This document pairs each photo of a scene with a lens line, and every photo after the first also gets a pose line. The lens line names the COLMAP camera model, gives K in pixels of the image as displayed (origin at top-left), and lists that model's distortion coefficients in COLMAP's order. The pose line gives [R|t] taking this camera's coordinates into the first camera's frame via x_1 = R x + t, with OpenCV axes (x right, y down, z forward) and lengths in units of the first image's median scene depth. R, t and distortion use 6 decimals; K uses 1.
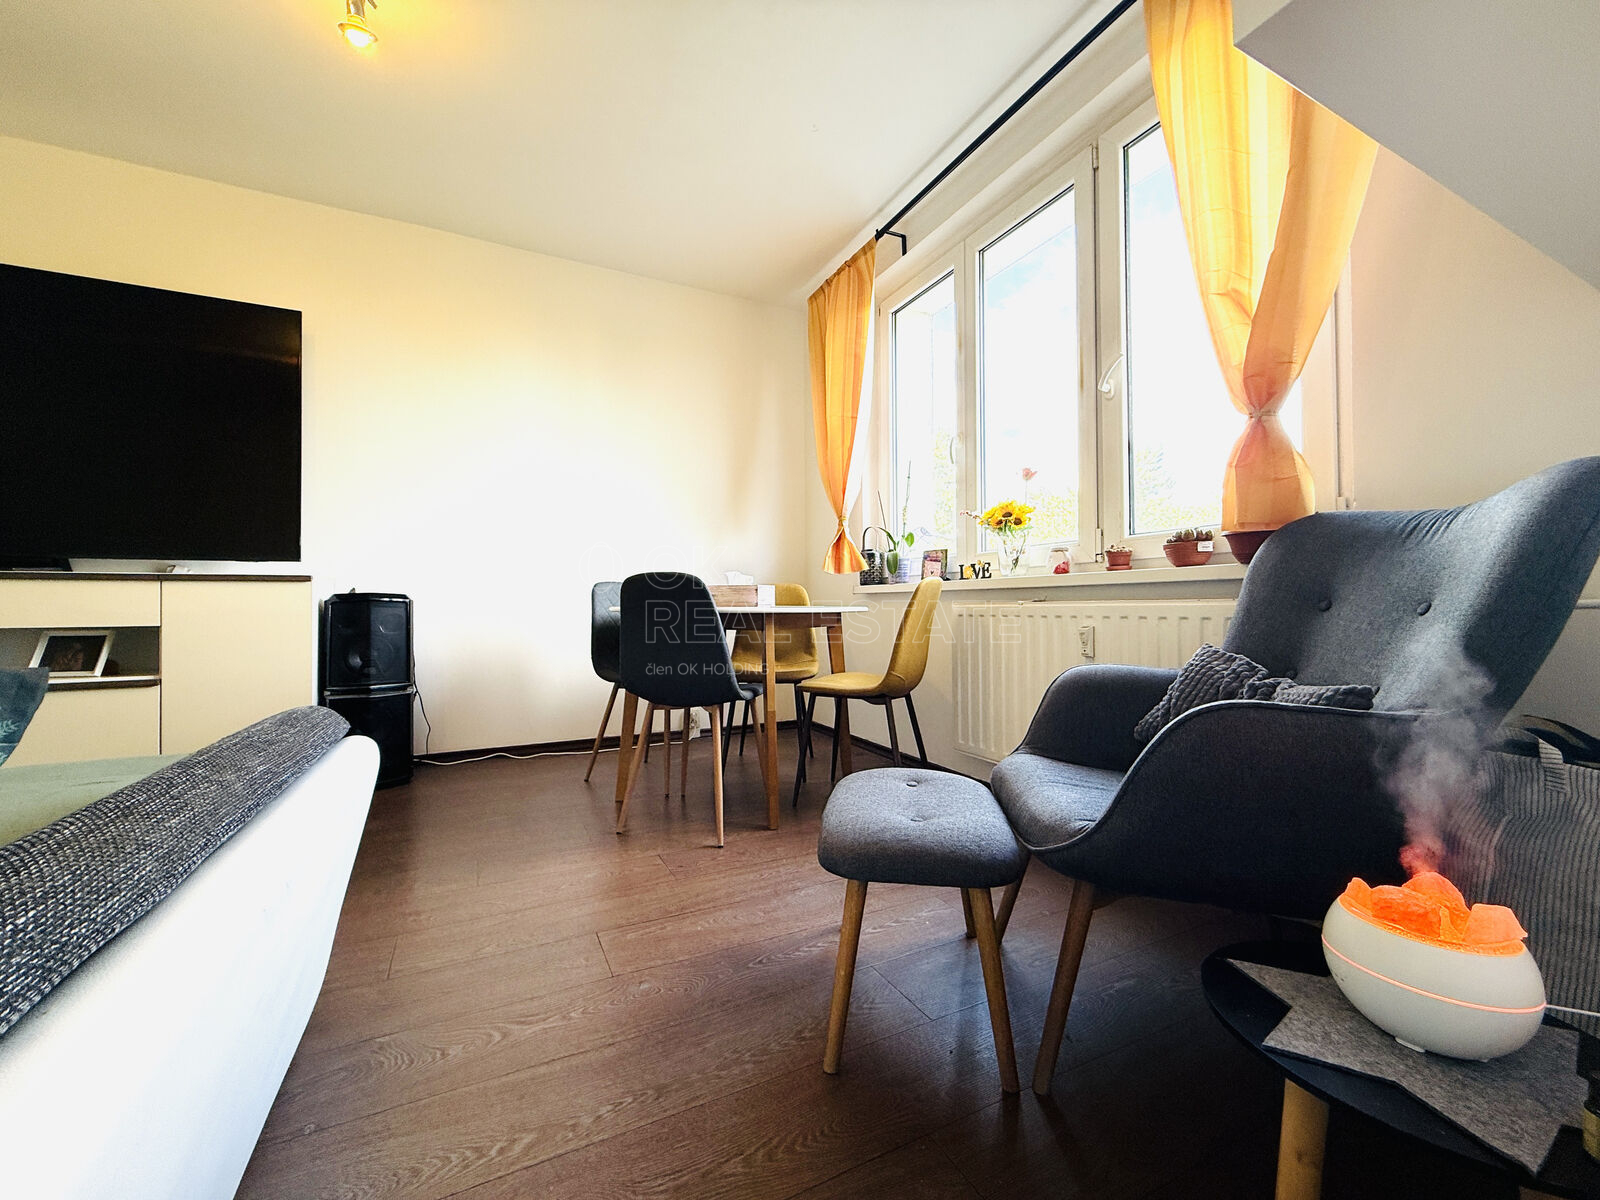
lens RADIAL K [[634.7, 0, 799.3], [0, 634.7, 601.1], [0, 0, 1]] dist [-0.002536, -0.000164]
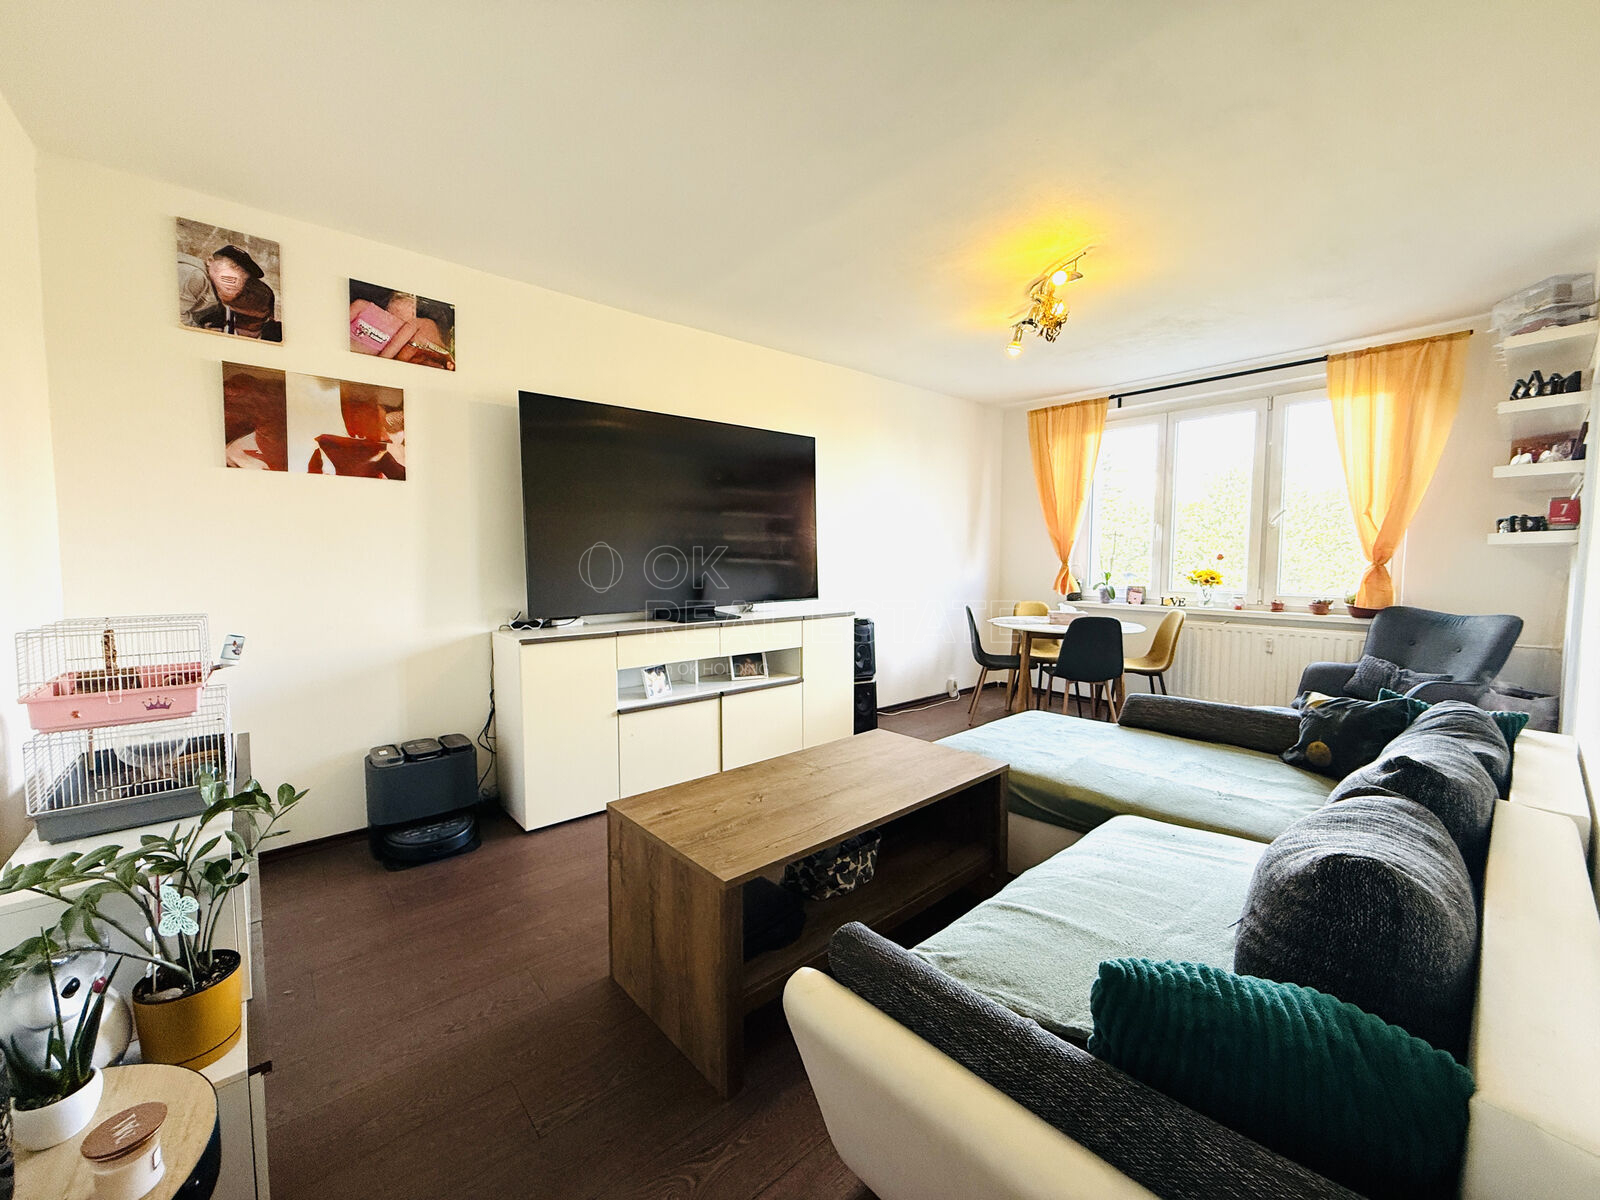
lens RADIAL K [[634.7, 0, 798.2], [0, 634.7, 601.3], [0, 0, 1]] dist [-0.002536, -0.000164]
pose [[0.965990, -0.007186, 0.258481, -1.473849], [-0.012756, 0.997072, 0.075390, -0.204866], [-0.258266, -0.076124, 0.963070, -0.588904]]
